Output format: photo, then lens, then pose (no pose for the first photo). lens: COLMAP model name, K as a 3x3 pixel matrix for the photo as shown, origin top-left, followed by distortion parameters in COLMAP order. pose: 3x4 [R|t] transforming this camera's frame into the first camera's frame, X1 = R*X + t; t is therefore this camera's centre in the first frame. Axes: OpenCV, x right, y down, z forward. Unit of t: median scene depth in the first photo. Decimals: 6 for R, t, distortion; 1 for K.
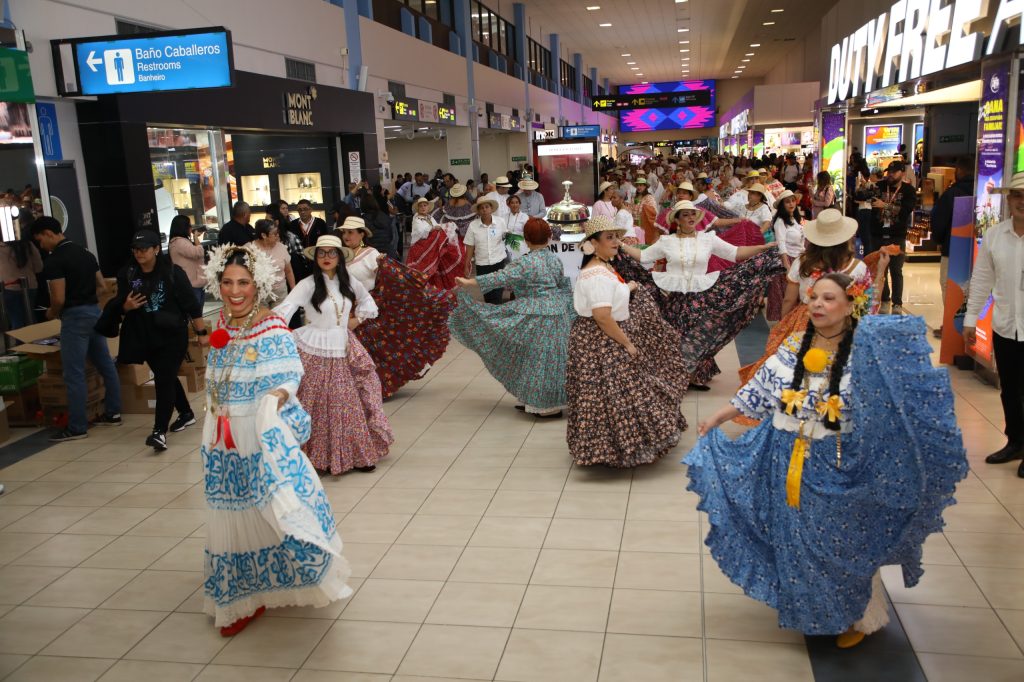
lens RADIAL K [[961.0, 0, 512.0], [0, 961.0, 341.0], [0, 0, 1]] dist [0.036925, -0.003352]
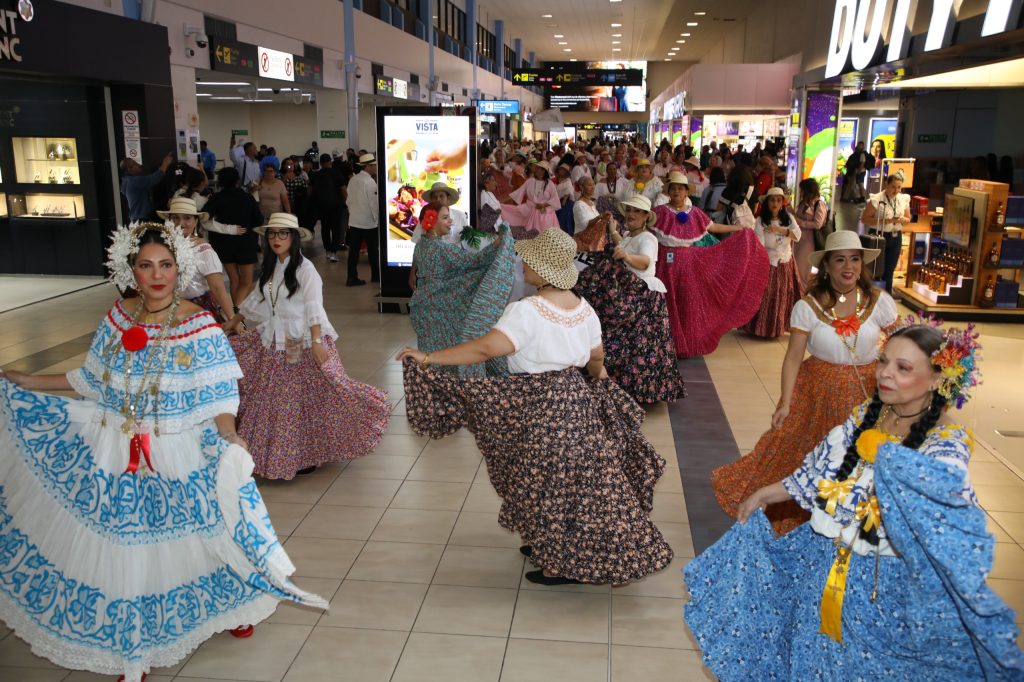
lens RADIAL K [[925.7, 0, 512.0], [0, 925.7, 341.0], [0, 0, 1]] dist [0.036364, 0.012491]
pose [[0.996302, 0.035719, 0.078138, 0.039491], [-0.038137, 0.998832, 0.029667, -0.042798], [-0.076987, -0.032537, 0.996501, 0.212851]]
